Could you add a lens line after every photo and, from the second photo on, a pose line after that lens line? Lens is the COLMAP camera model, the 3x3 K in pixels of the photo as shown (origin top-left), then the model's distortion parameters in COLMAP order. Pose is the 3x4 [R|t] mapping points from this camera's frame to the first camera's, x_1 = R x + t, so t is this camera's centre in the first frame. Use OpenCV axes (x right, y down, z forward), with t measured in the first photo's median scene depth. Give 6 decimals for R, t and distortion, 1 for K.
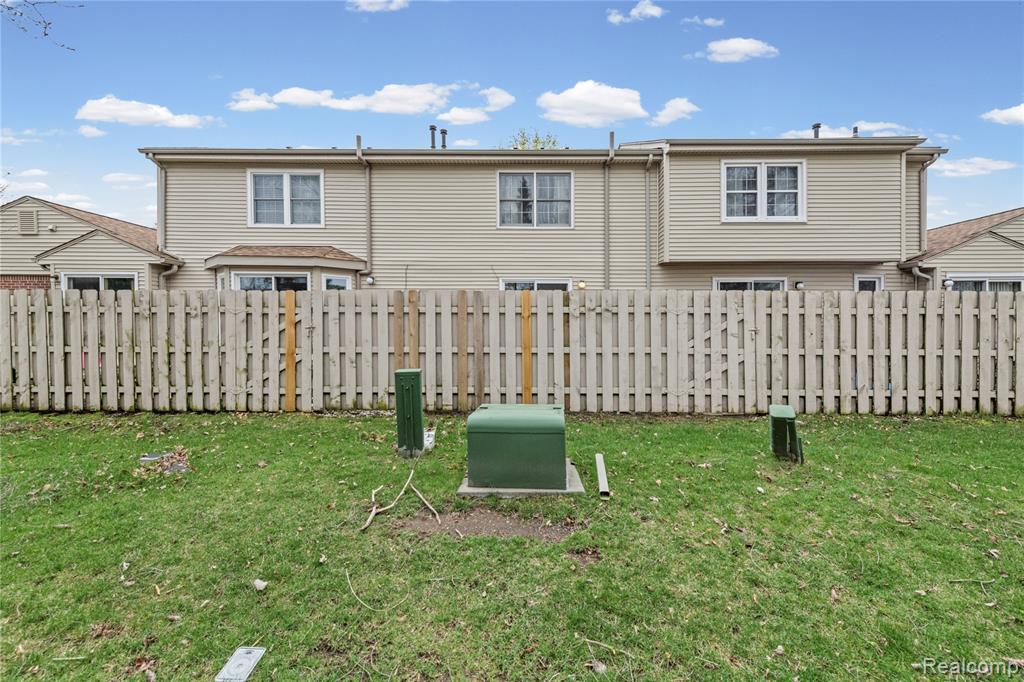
lens RADIAL K [[406.7, 0, 514.3], [0, 406.7, 338.7], [0, 0, 1]] dist [0.009365, -0.000550]
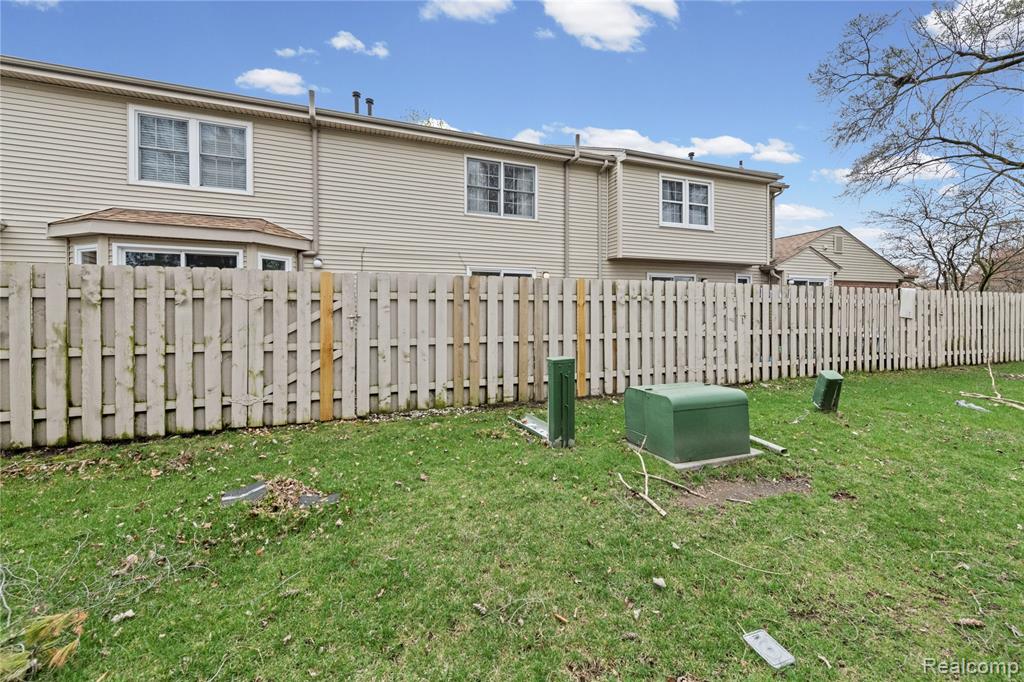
lens RADIAL K [[411.1, 0, 515.3], [0, 411.1, 327.7], [0, 0, 1]] dist [0.010501, -0.000464]
pose [[0.926196, -0.018912, 0.376569, -0.332304], [0.022240, 0.999743, -0.004492, 0.003561], [-0.376387, 0.012536, 0.926378, 0.062273]]
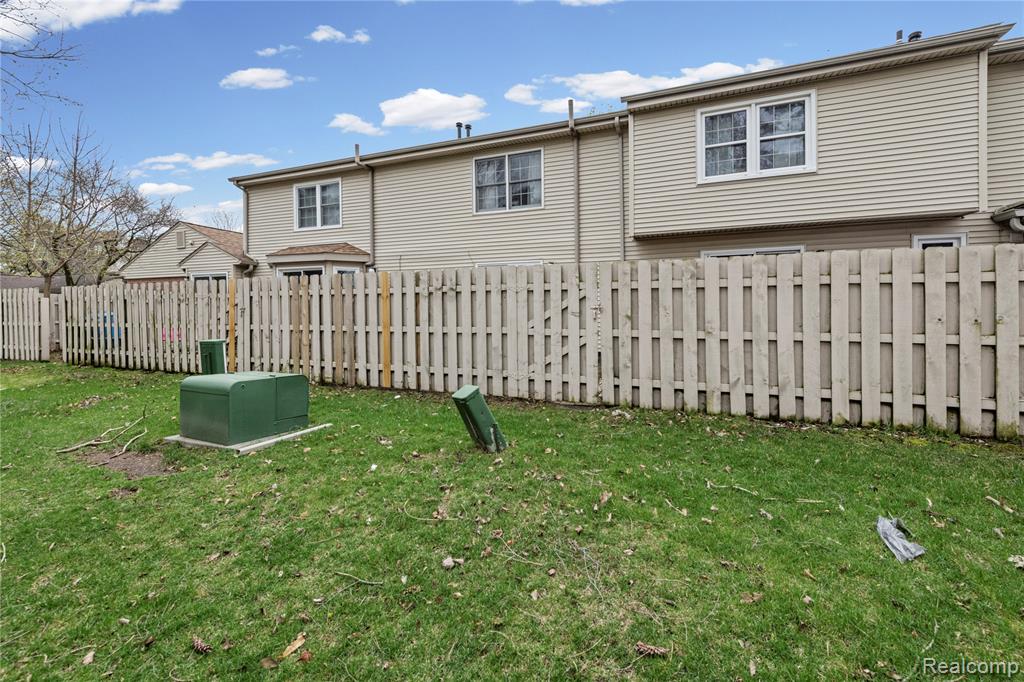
lens RADIAL K [[411.1, 0, 515.3], [0, 411.1, 327.7], [0, 0, 1]] dist [0.010501, -0.000464]
pose [[0.936019, 0.008388, -0.351851, 0.461876], [-0.009731, 0.999951, -0.002050, 0.014885], [0.351816, 0.005343, 0.936054, 0.077975]]
